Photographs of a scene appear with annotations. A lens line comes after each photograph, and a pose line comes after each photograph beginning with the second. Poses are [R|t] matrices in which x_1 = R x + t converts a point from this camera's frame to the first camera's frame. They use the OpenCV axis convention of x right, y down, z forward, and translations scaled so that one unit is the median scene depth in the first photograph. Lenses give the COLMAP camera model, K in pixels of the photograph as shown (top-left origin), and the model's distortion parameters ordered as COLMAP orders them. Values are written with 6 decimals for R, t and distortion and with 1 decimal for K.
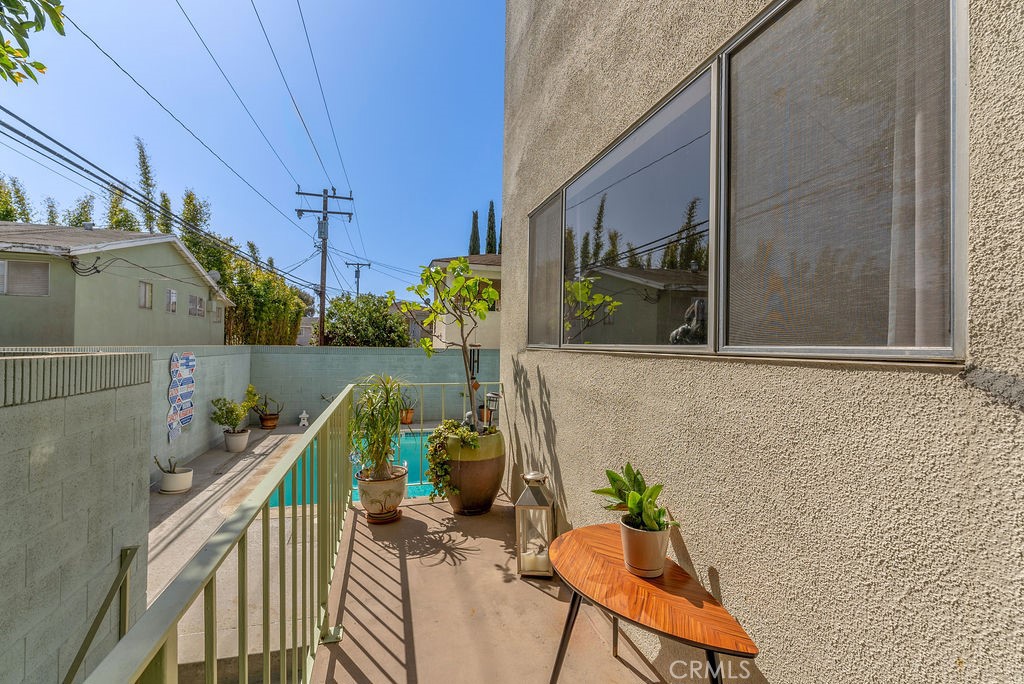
lens RADIAL K [[459.7, 0, 512.0], [0, 459.7, 342.0], [0, 0, 1]] dist [-0.000243, -0.000029]
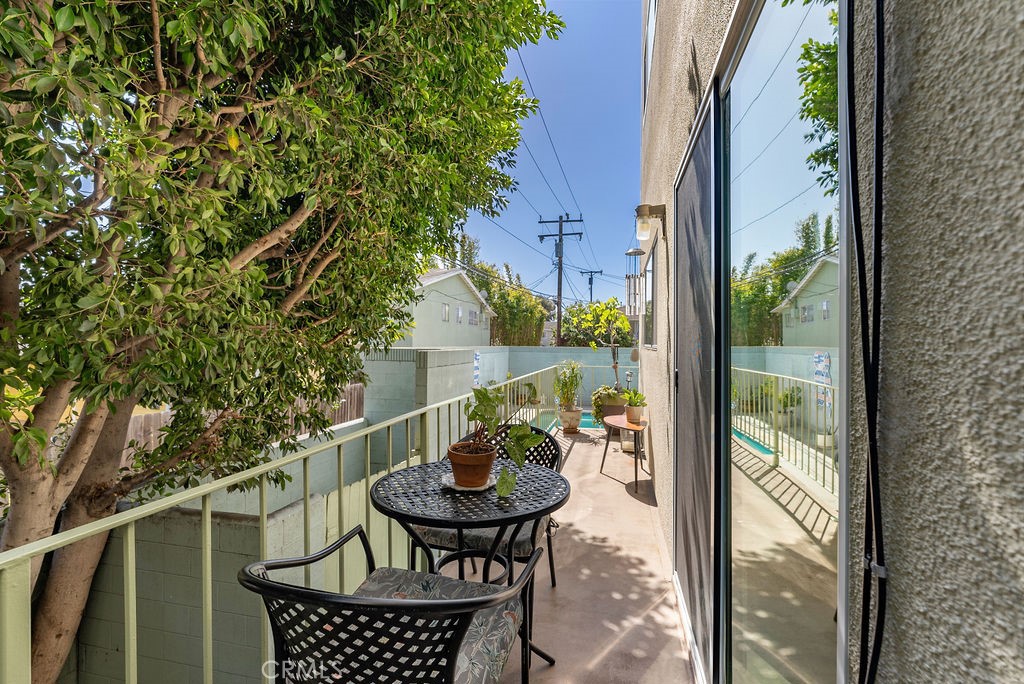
lens RADIAL K [[459.7, 0, 512.0], [0, 459.7, 342.0], [0, 0, 1]] dist [-0.000243, -0.000029]
pose [[0.875745, -0.007170, -0.482721, 0.059010], [0.006540, 0.999974, -0.002989, -0.000524], [0.482730, -0.000540, 0.875769, -0.111508]]
